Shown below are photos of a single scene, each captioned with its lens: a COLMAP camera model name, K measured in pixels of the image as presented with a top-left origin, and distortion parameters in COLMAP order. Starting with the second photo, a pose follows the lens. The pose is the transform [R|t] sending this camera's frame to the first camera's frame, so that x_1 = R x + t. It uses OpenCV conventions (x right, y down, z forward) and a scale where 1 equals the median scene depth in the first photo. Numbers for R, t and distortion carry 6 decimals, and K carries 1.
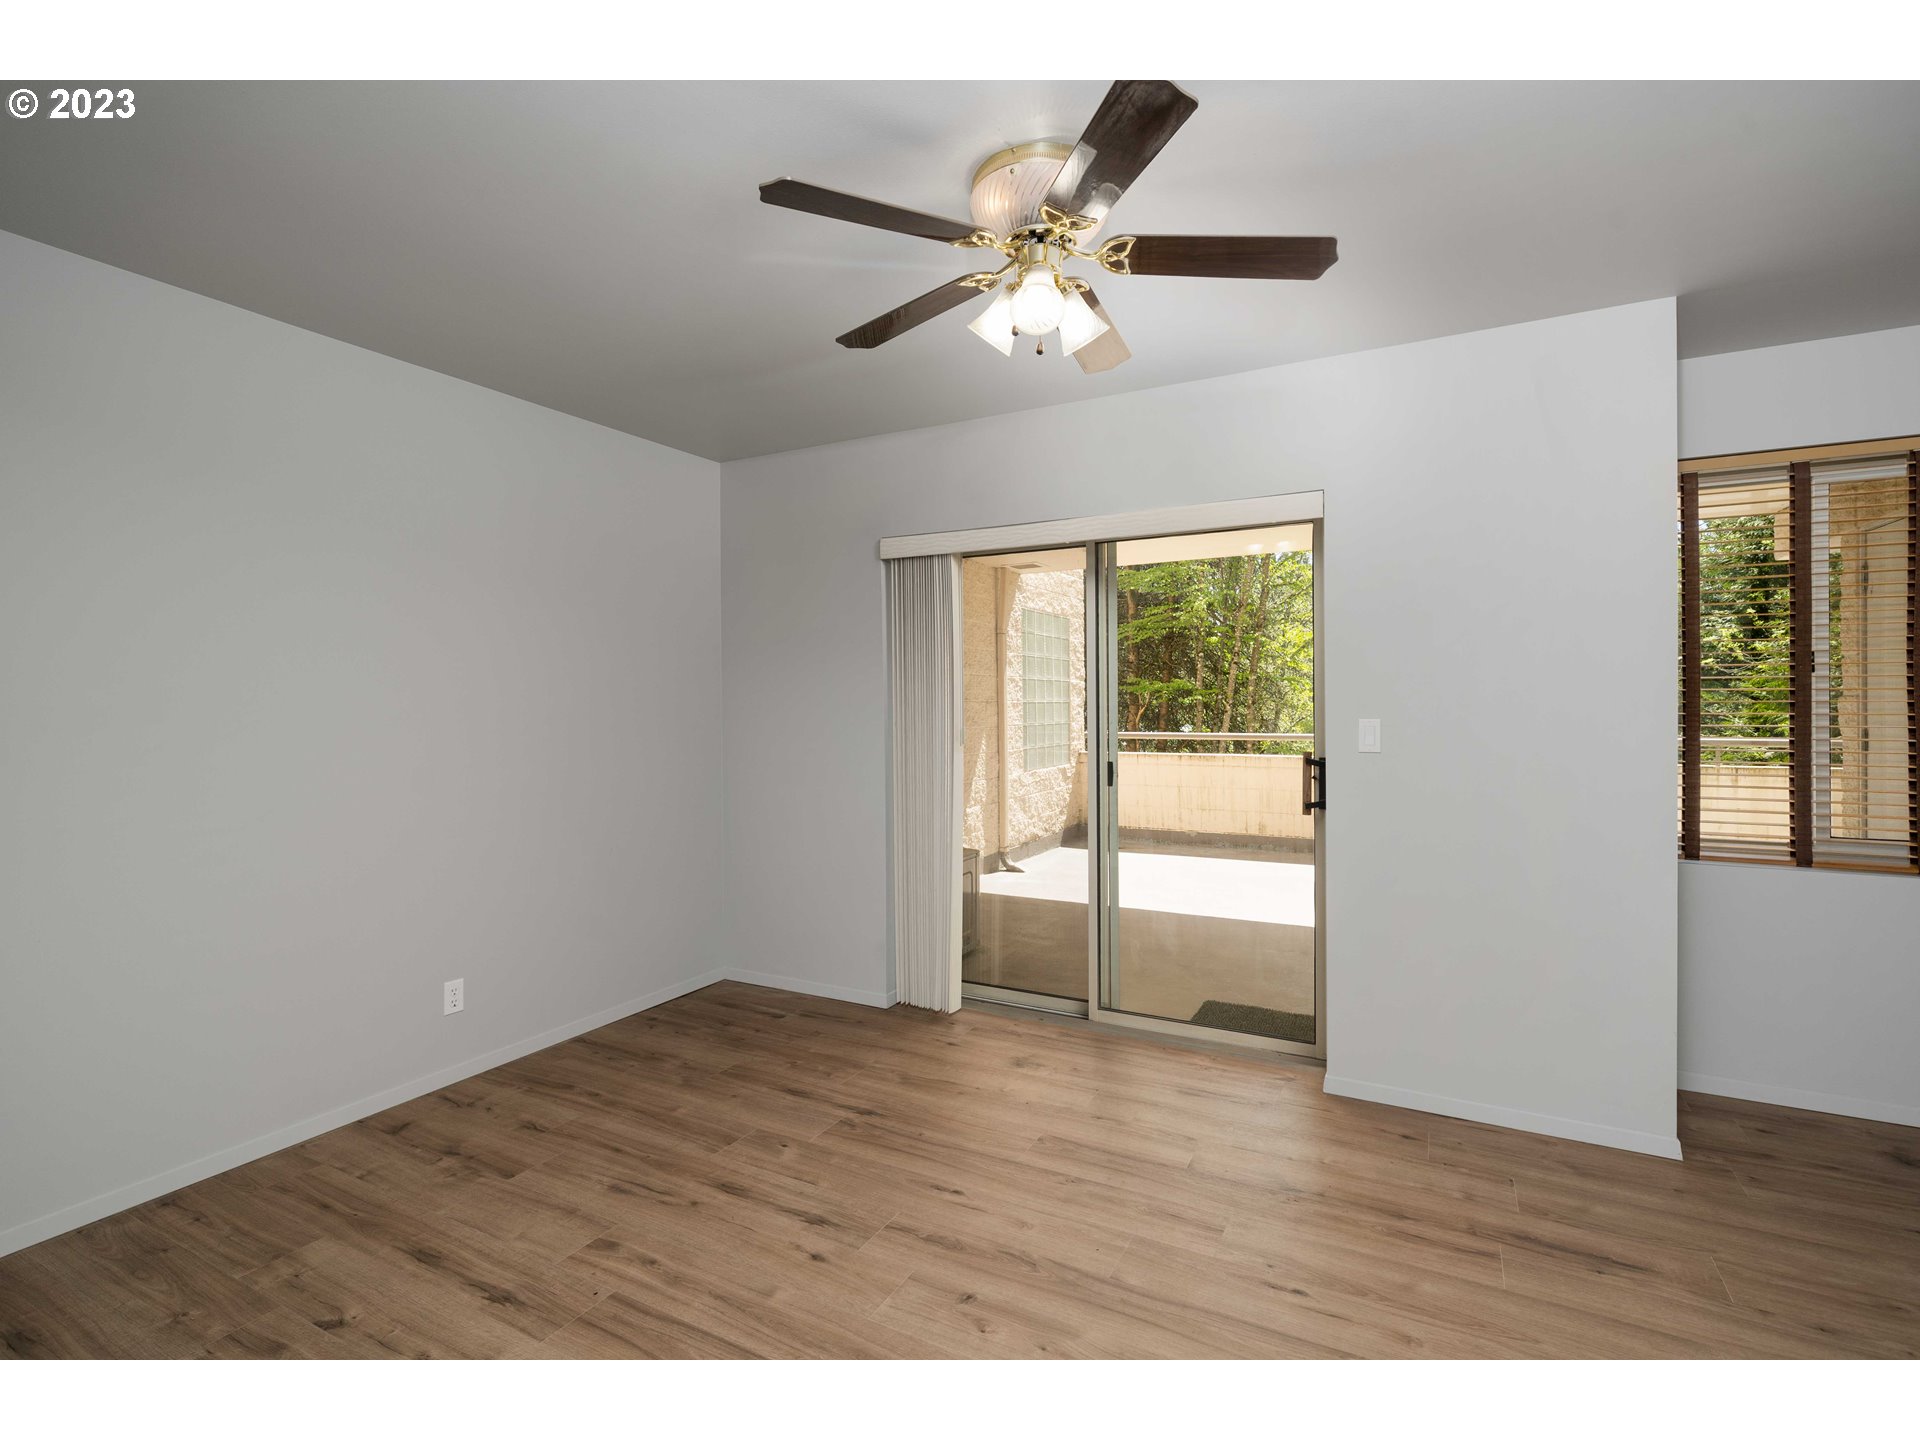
lens RADIAL K [[899.7, 0, 961.8], [0, 899.7, 699.4], [0, 0, 1]] dist [-0.001829, -0.000540]
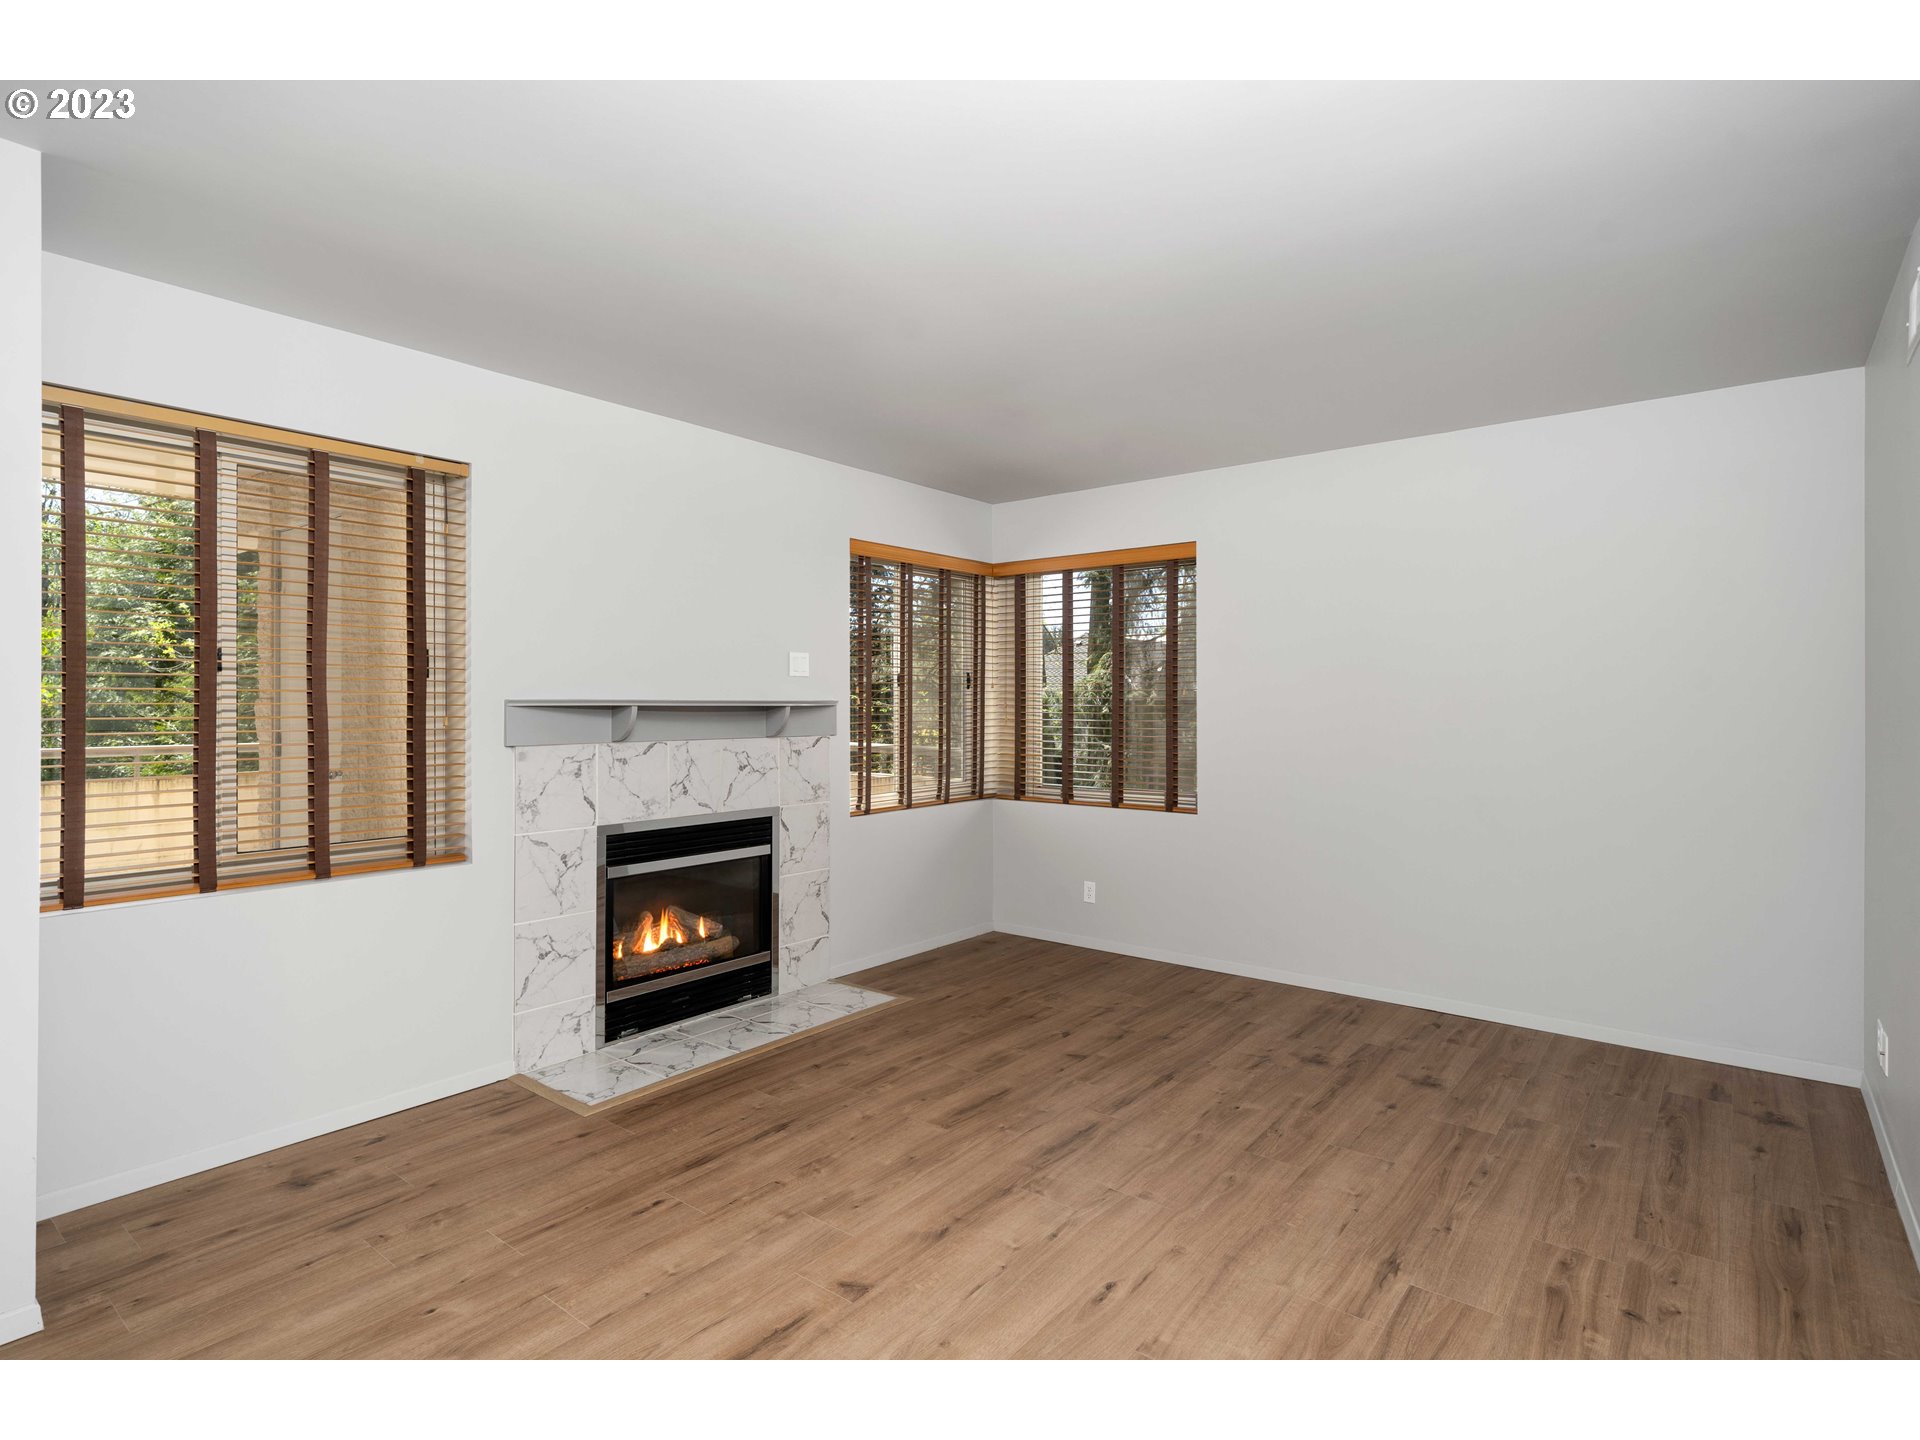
lens RADIAL K [[968.2, 0, 960.0], [0, 968.2, 720.0], [0, 0, 1]] dist [-0.001166, -0.000246]
pose [[0.181382, -0.008223, 0.983378, 0.133254], [-0.010247, 0.999895, 0.010251, 0.000216], [-0.983359, -0.011936, 0.181278, 0.099468]]
